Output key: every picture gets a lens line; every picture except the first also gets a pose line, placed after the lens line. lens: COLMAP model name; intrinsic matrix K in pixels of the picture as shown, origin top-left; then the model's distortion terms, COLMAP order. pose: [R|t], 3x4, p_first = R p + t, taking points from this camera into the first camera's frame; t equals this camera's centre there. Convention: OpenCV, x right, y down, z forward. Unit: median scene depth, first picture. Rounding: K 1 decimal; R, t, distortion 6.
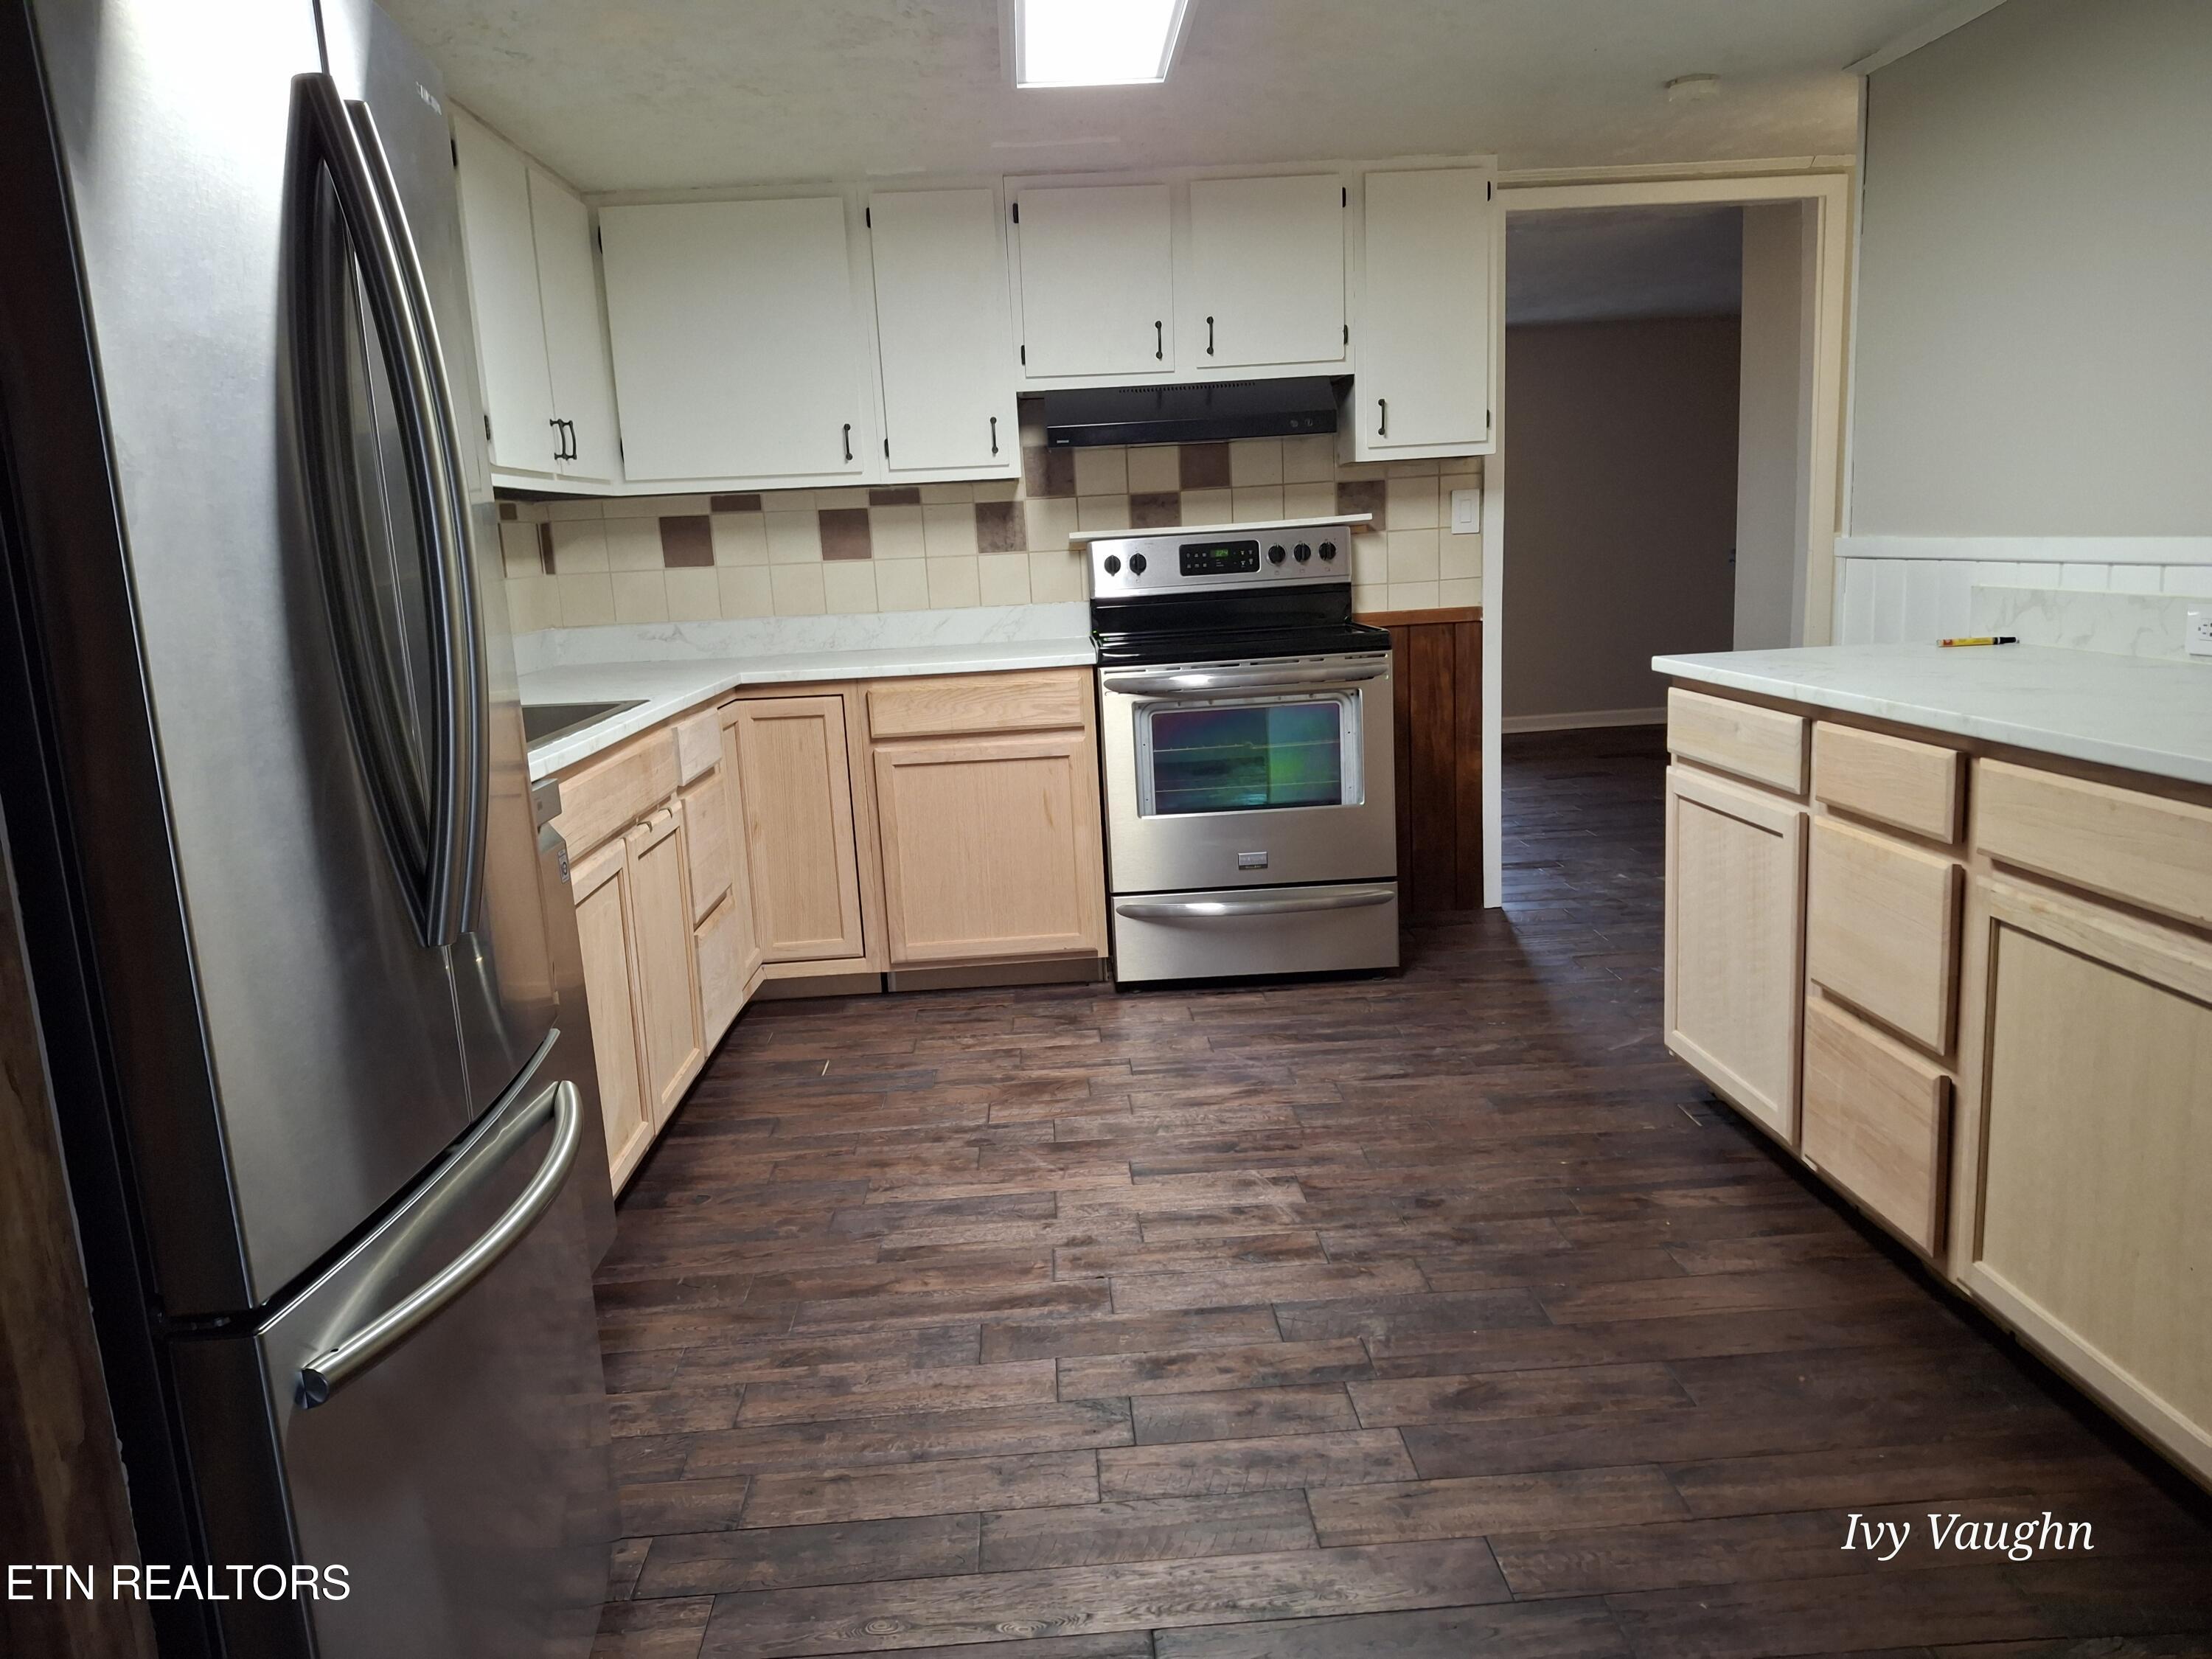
lens RADIAL K [[1578.8, 0, 1106.0], [0, 1578.8, 829.5], [0, 0, 1]] dist [-0.003193, -0.001982]
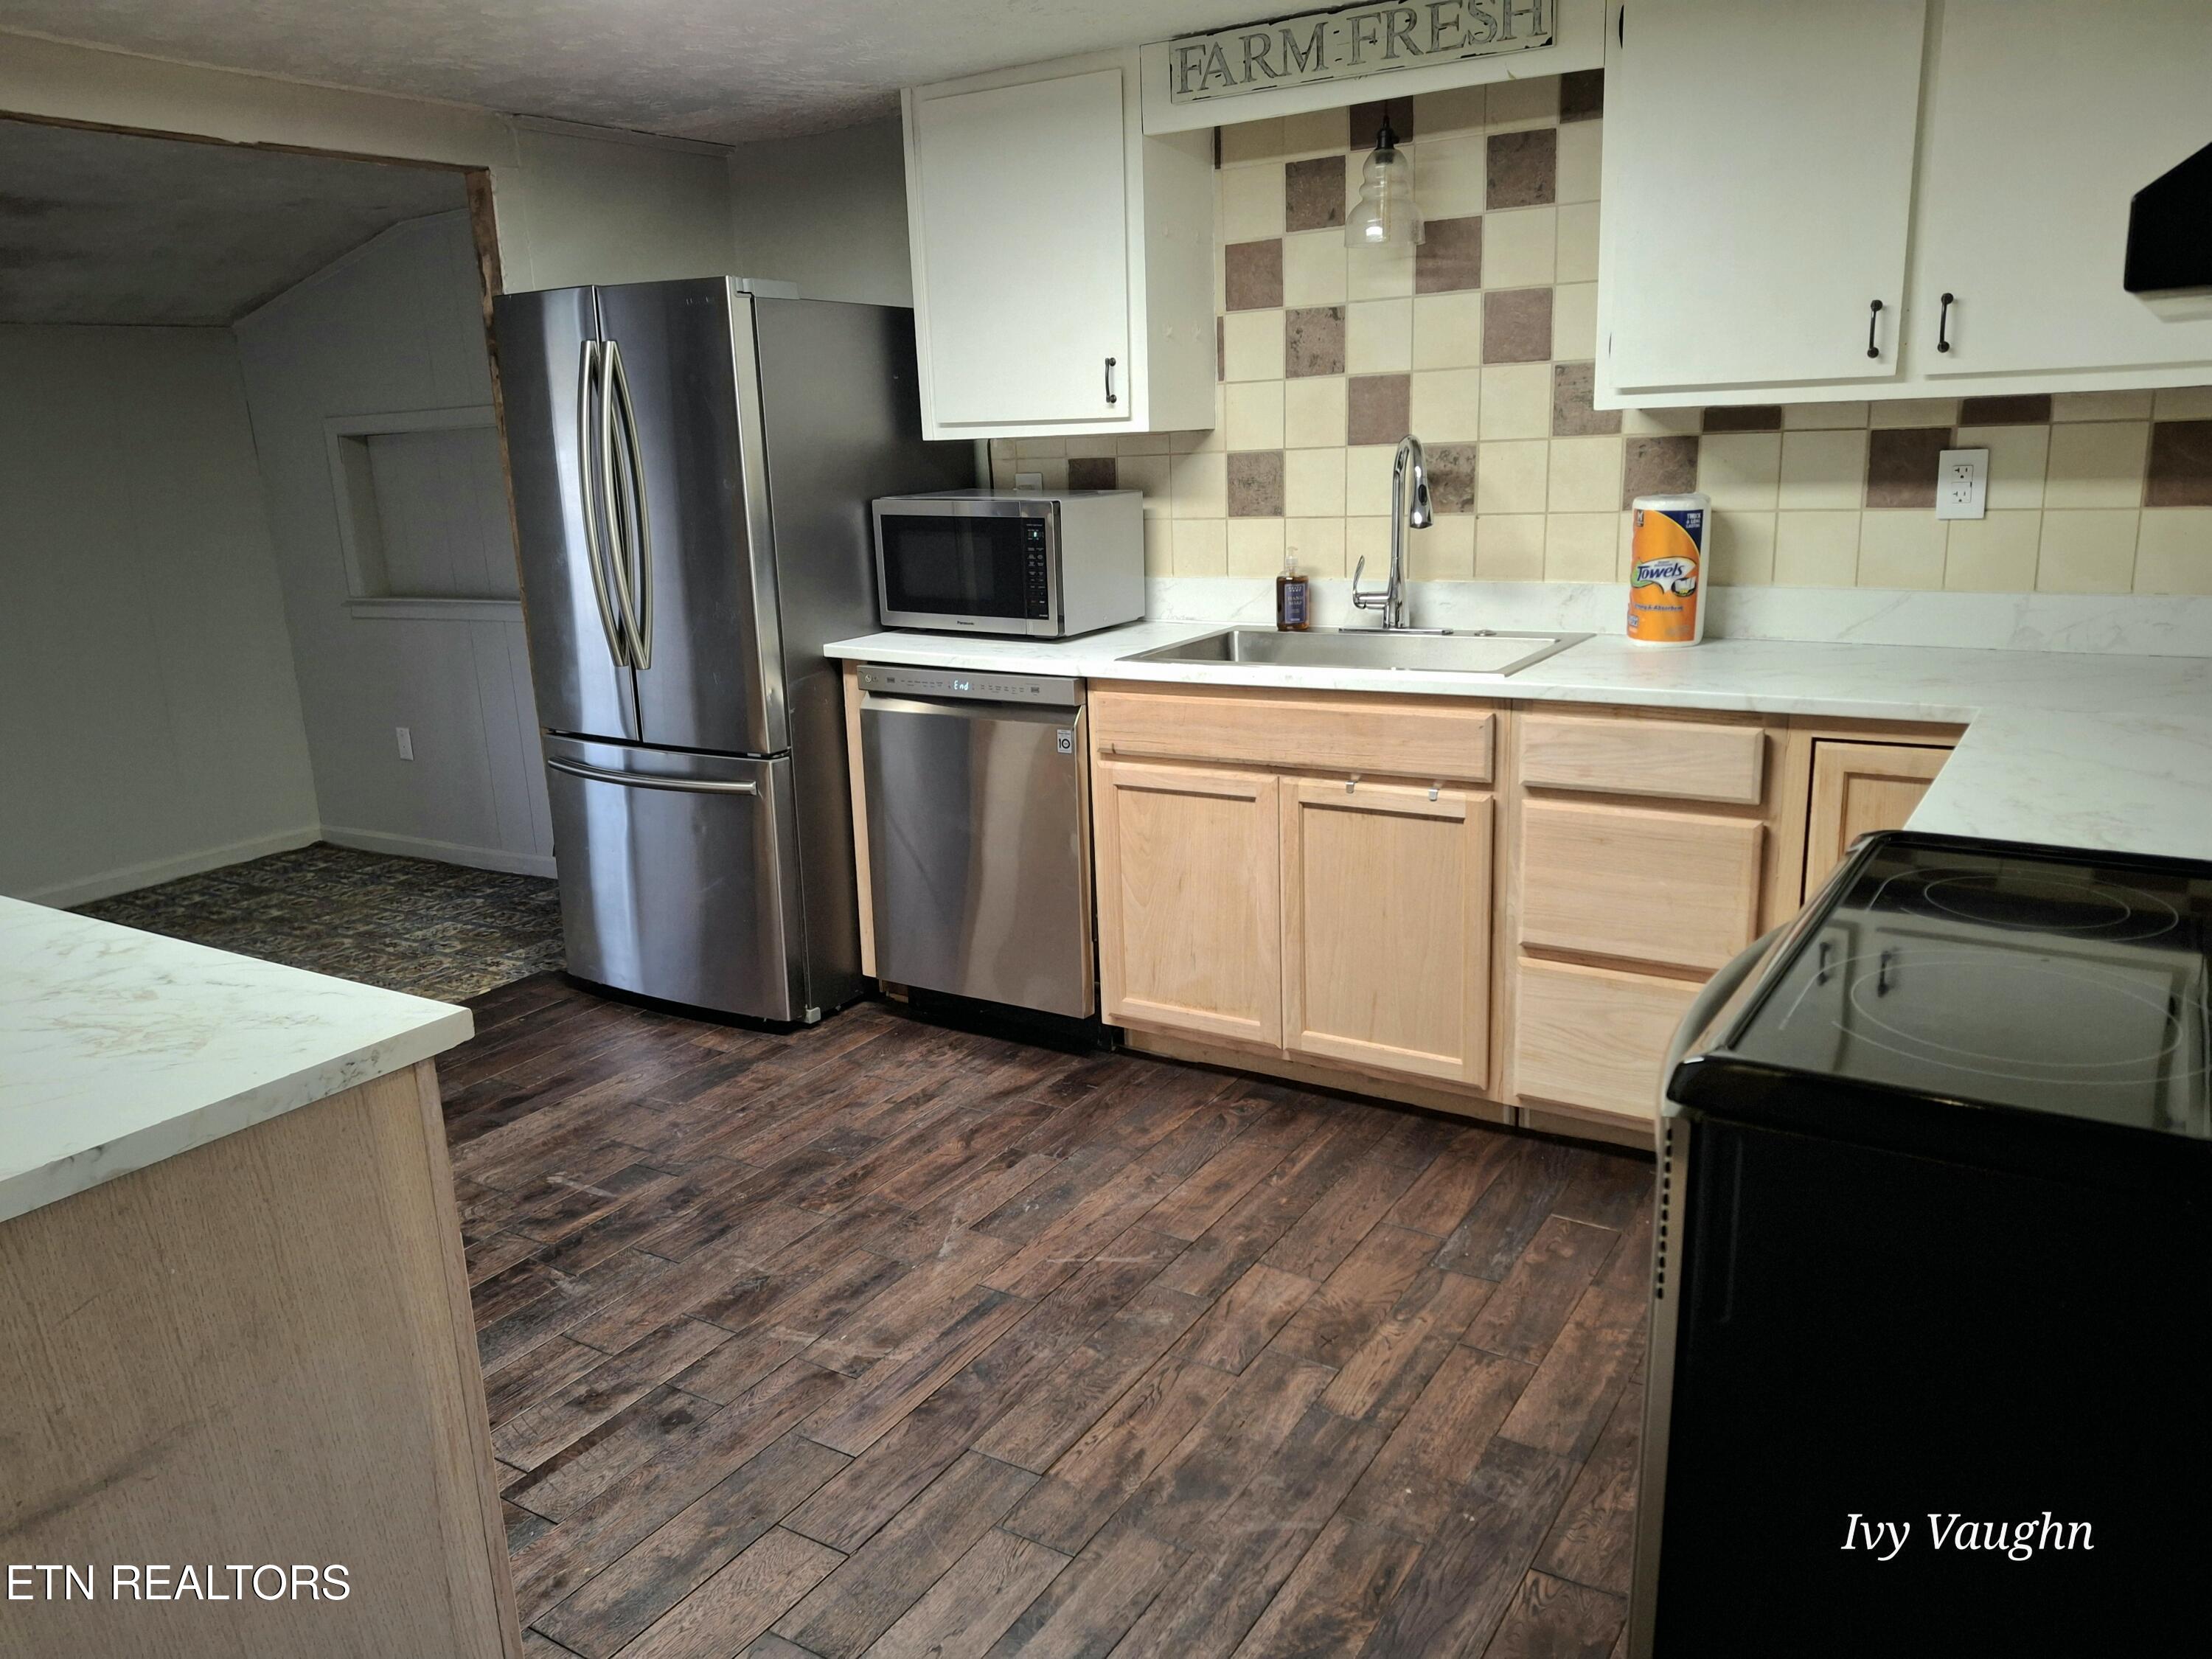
lens RADIAL K [[1578.8, 0, 1106.0], [0, 1578.8, 829.5], [0, 0, 1]] dist [-0.003193, -0.001982]
pose [[-0.575165, 0.266992, -0.773240, 0.558256], [-0.084631, 0.920745, 0.380875, -0.325144], [0.813648, 0.284506, -0.506984, 1.413452]]
